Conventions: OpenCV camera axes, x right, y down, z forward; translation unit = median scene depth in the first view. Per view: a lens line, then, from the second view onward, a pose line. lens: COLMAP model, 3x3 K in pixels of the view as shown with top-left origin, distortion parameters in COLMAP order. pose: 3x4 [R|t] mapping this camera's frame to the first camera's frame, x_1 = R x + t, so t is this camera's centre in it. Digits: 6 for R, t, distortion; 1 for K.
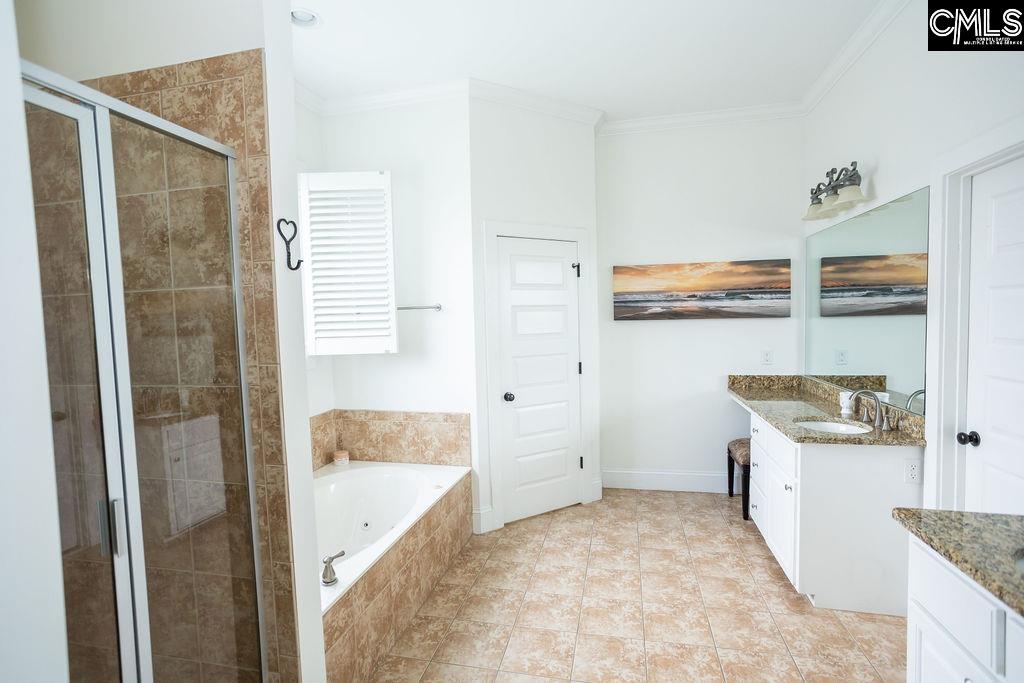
lens RADIAL K [[509.8, 0, 511.7], [0, 509.8, 343.5], [0, 0, 1]] dist [-0.007001, 0.000522]
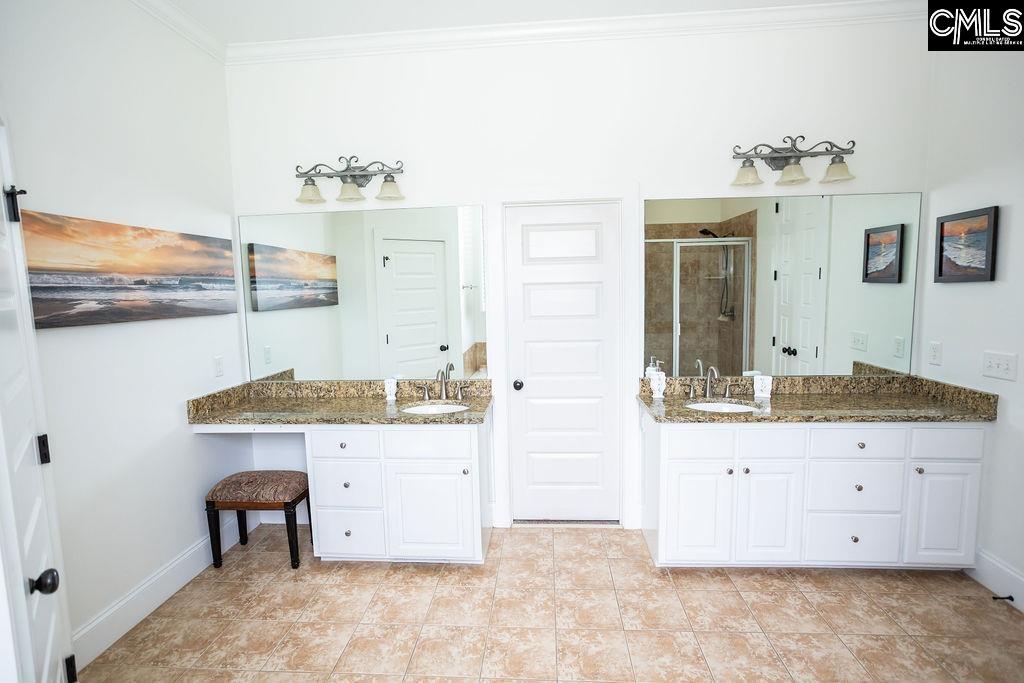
lens RADIAL K [[509.8, 0, 513.7], [0, 509.8, 340.2], [0, 0, 1]] dist [-0.007001, 0.000522]
pose [[-0.151817, -0.072666, 0.985734, -0.309469], [0.089471, 0.992189, 0.086922, -0.038576], [-0.984351, 0.101391, -0.144130, 0.671197]]
